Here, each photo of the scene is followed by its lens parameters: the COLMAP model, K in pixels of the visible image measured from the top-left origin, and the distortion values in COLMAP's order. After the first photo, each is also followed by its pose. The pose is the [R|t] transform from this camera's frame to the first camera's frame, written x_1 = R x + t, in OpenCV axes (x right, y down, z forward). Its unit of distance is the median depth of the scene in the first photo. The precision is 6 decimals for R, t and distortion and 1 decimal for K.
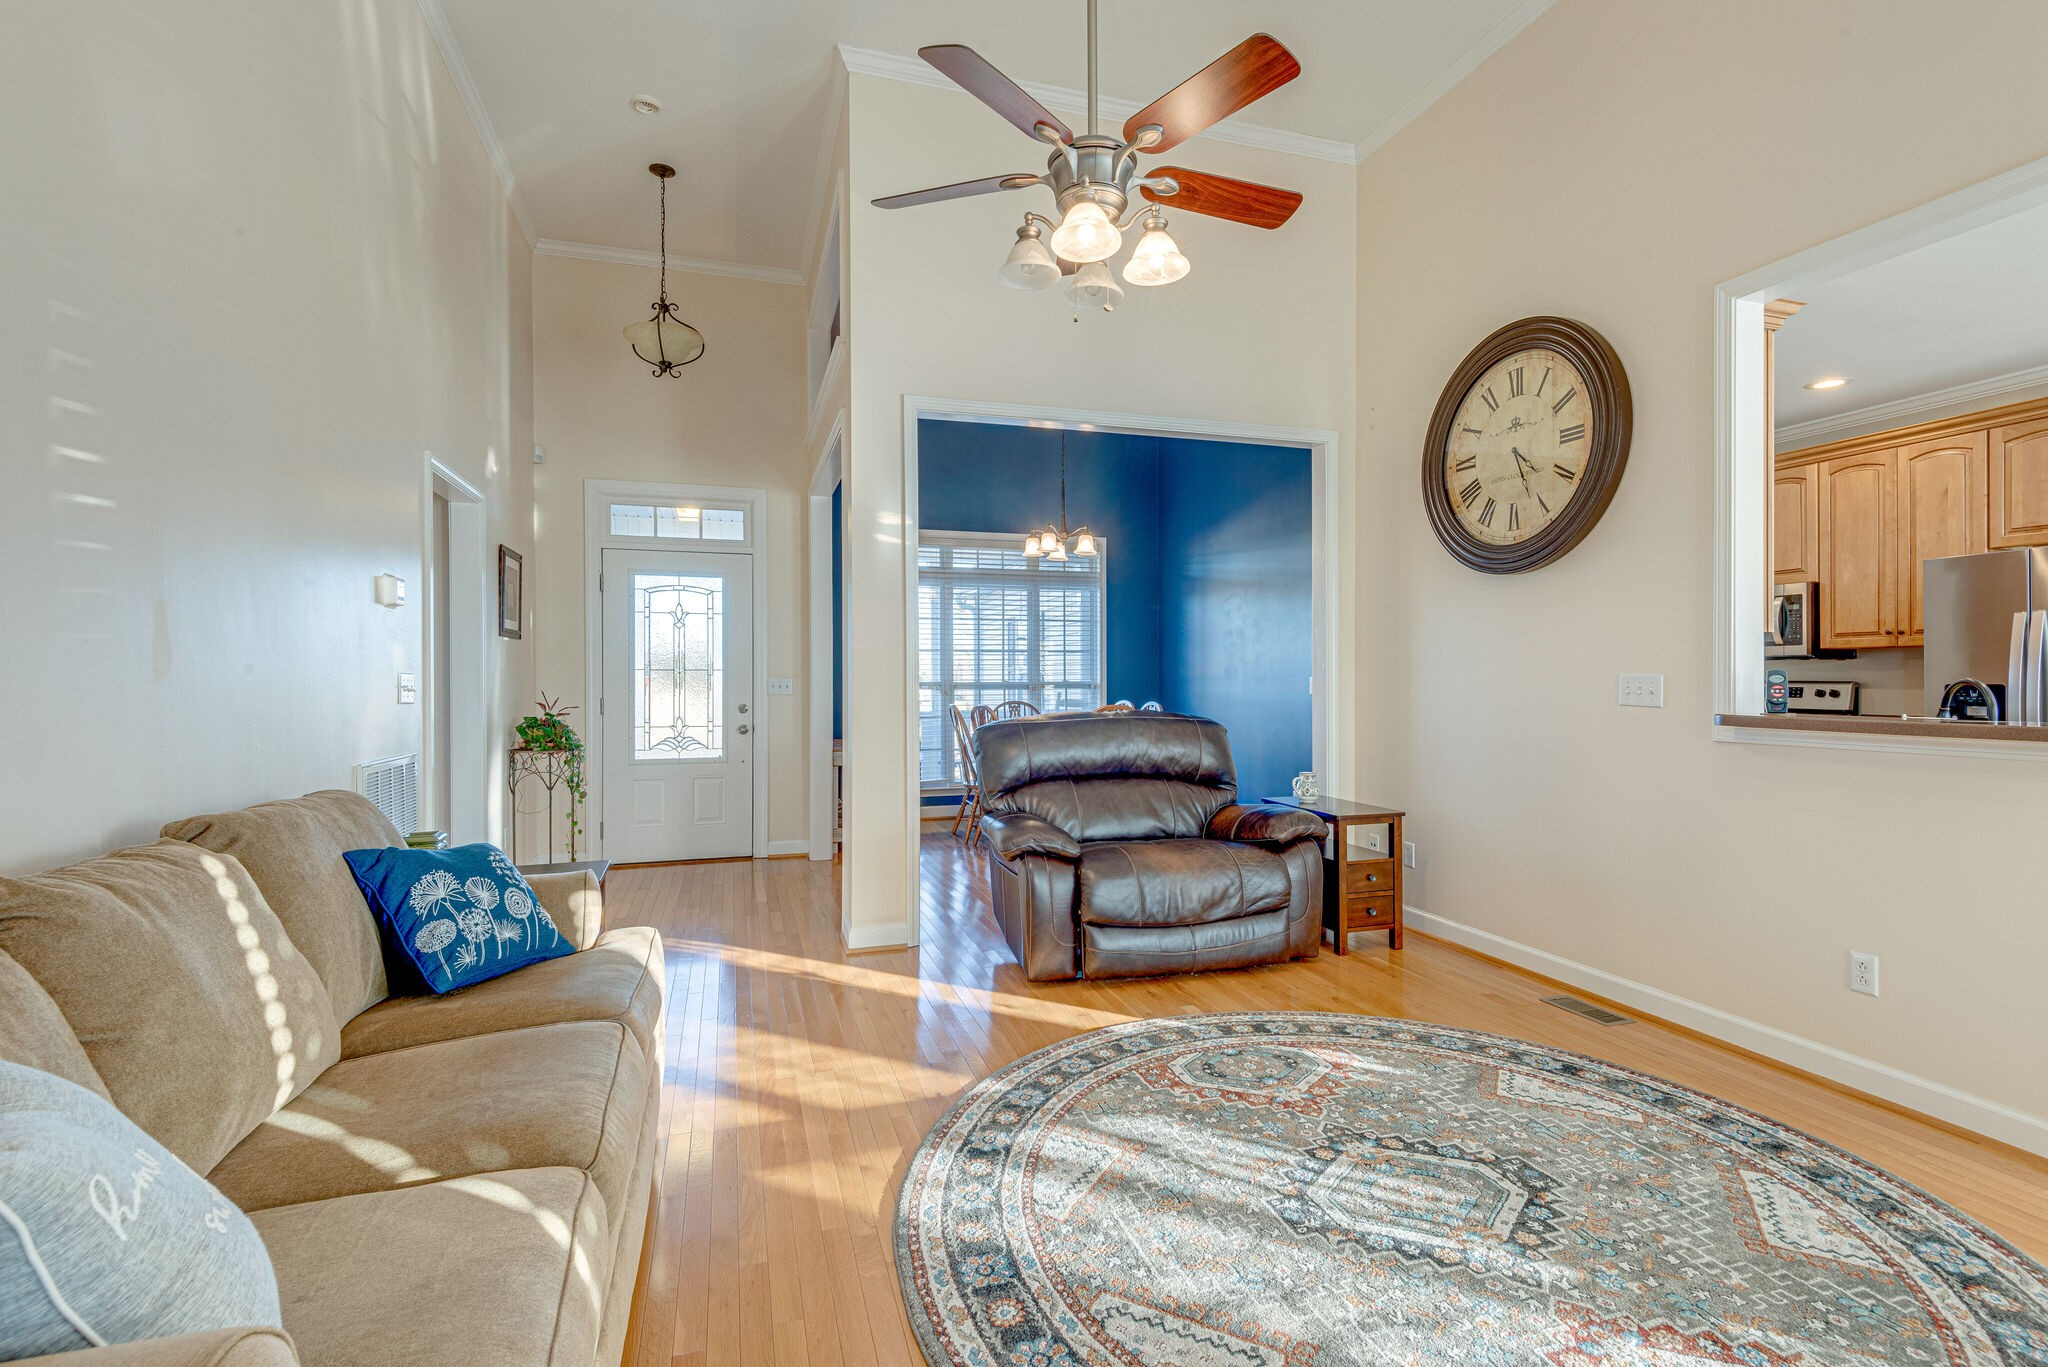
lens RADIAL K [[974.3, 0, 1032.8], [0, 974.3, 681.1], [0, 0, 1]] dist [0.035579, -0.005285]
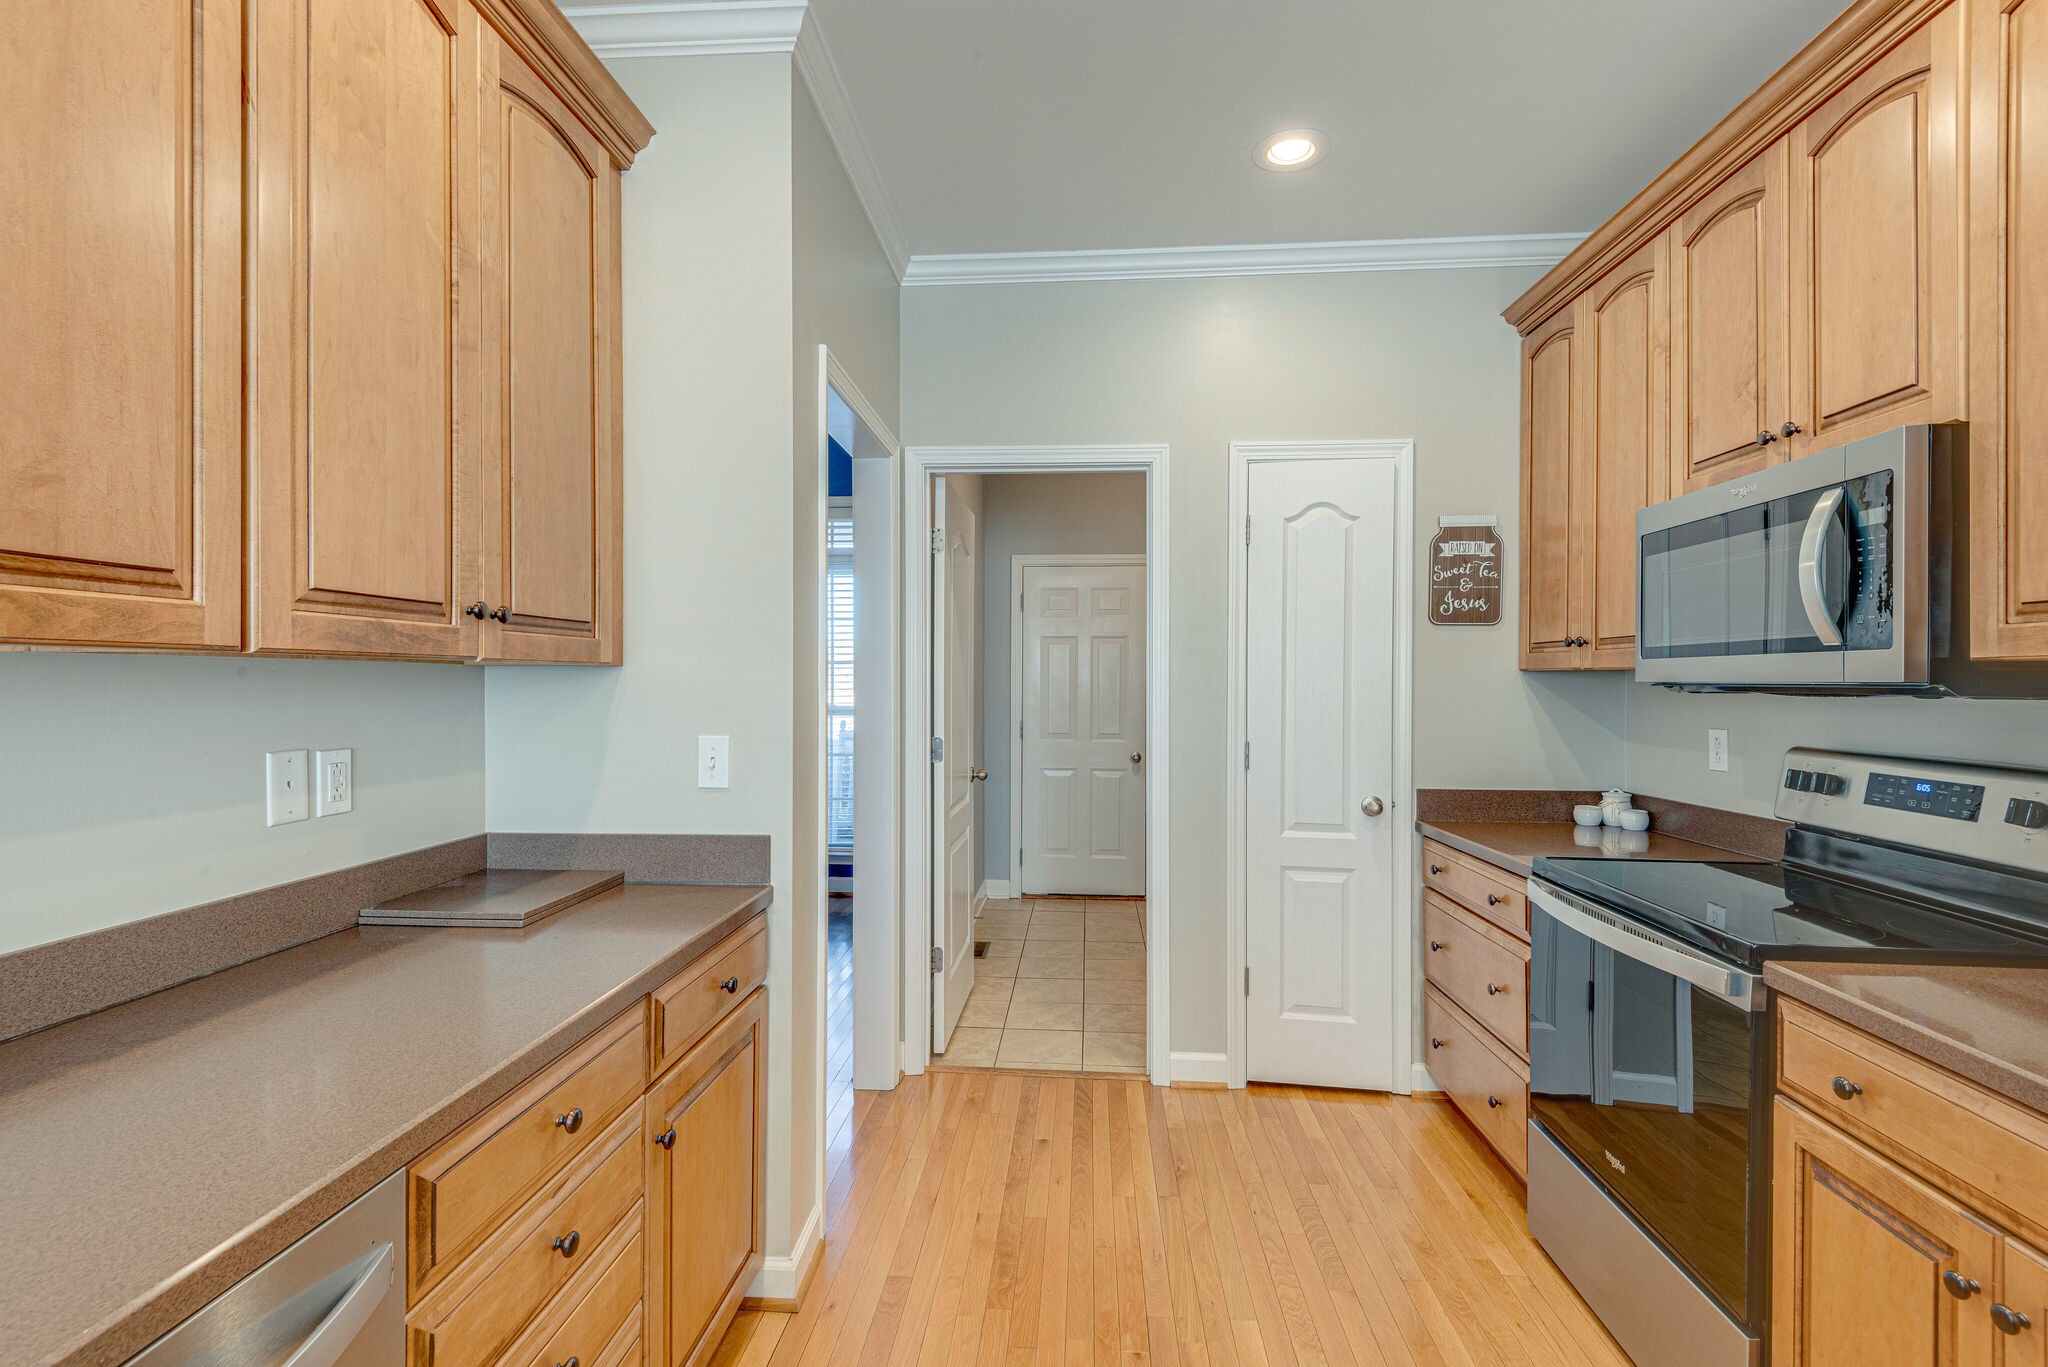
lens RADIAL K [[1002.3, 0, 1005.9], [0, 1002.3, 688.4], [0, 0, 1]] dist [-0.011920, -0.000983]
pose [[0.930857, 0.008659, -0.365280, 0.630162], [-0.006288, 0.999951, 0.007679, -0.024715], [0.365329, -0.004851, 0.930866, 0.633679]]
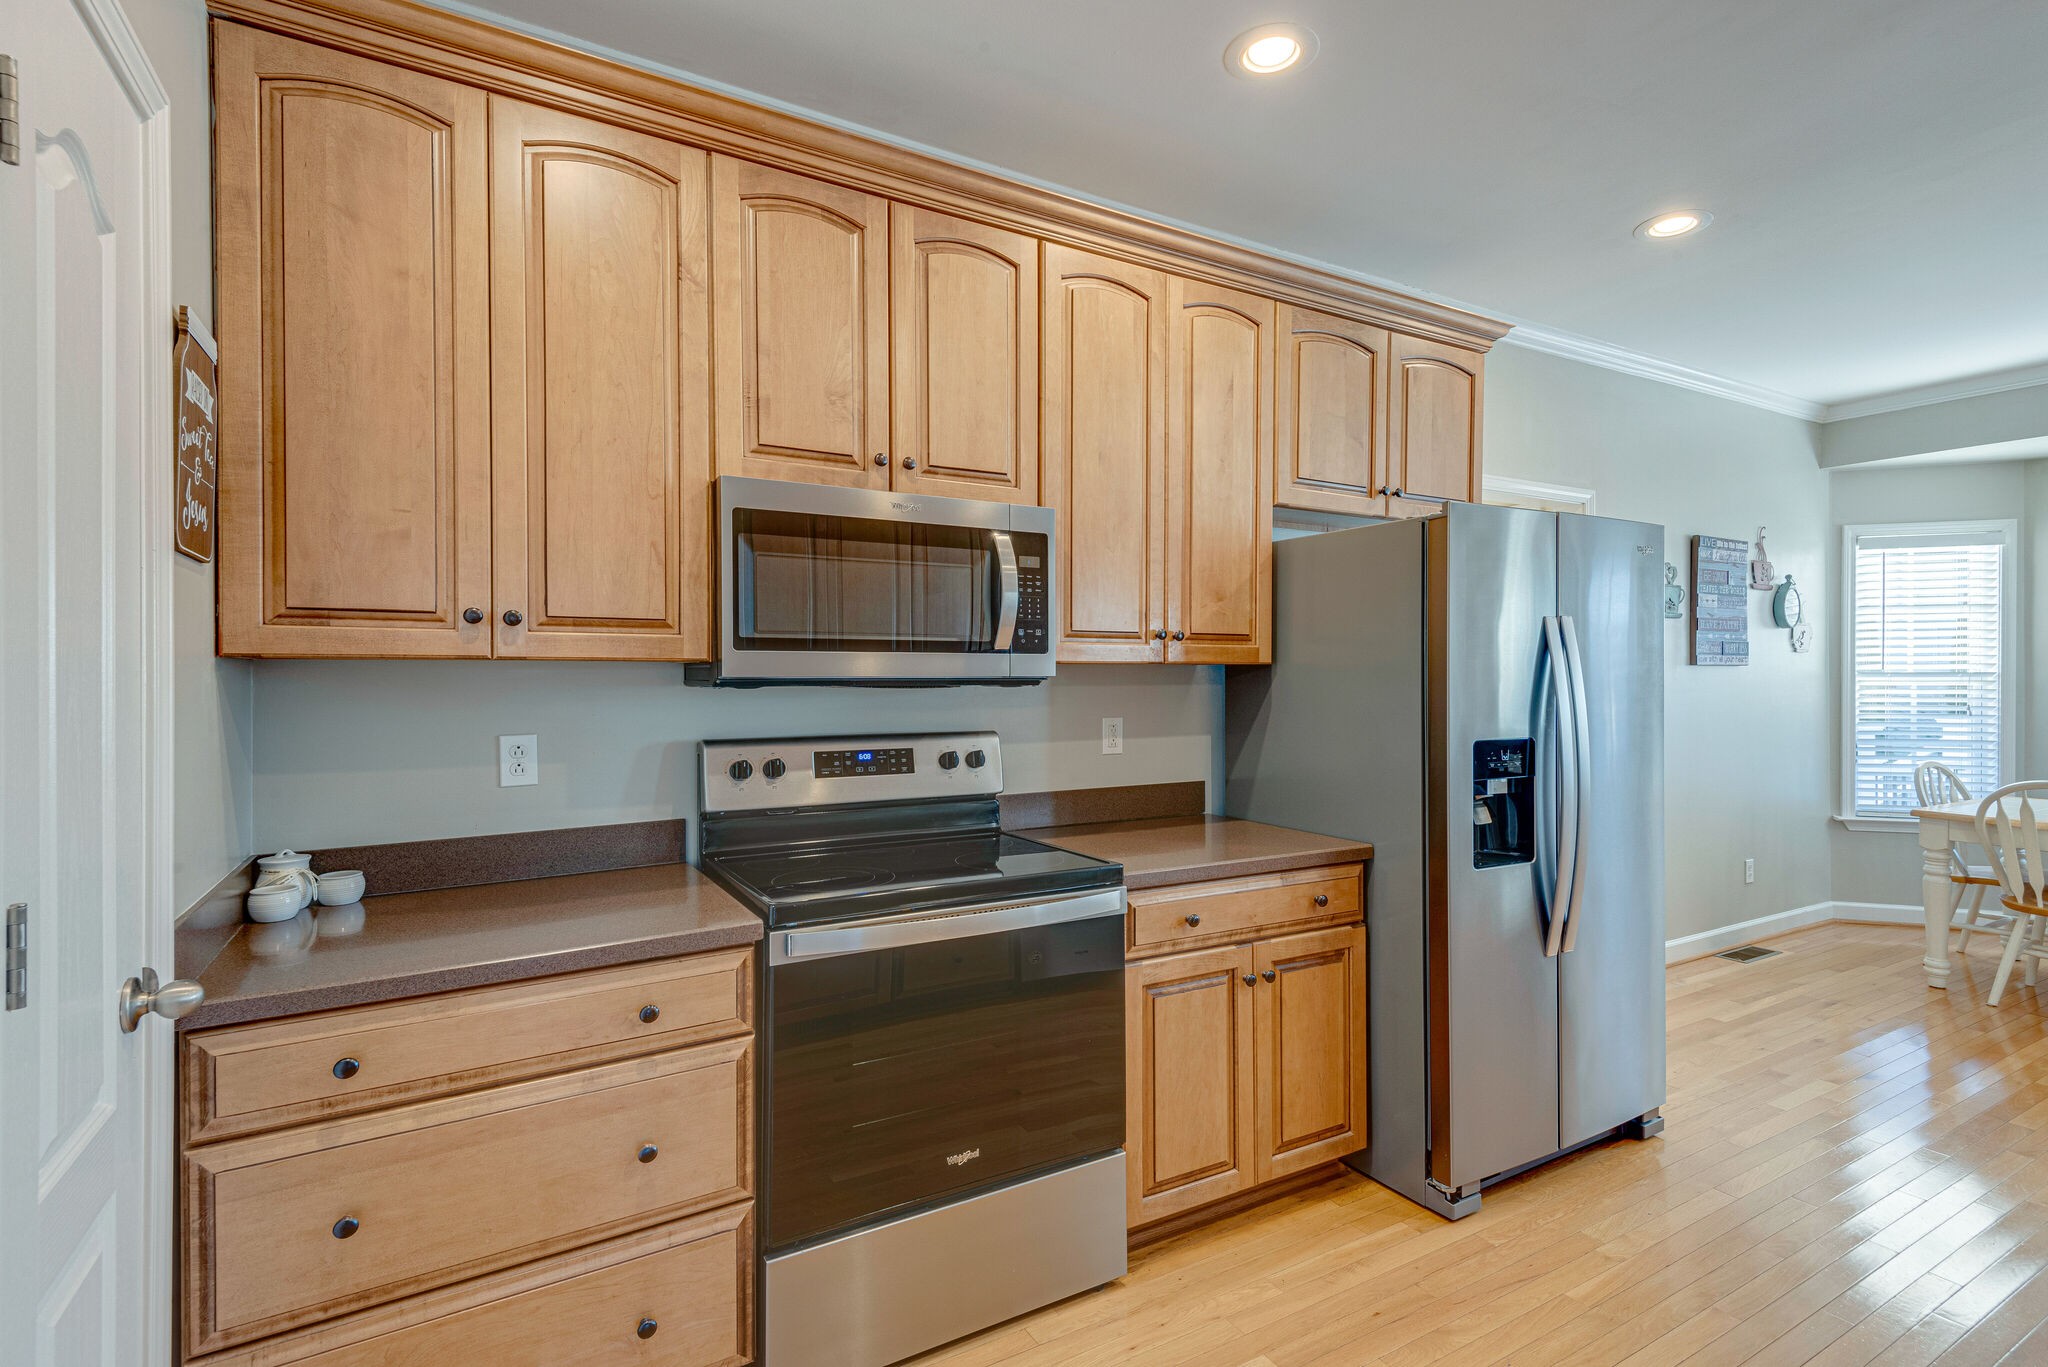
lens RADIAL K [[974.3, 0, 1031.6], [0, 974.3, 671.0], [0, 0, 1]] dist [0.035579, -0.005285]
pose [[-0.237362, 0.001624, 0.971420, 0.364248], [-0.000466, 0.999998, -0.001786, -0.027449], [-0.971421, -0.000876, -0.237361, 1.084938]]
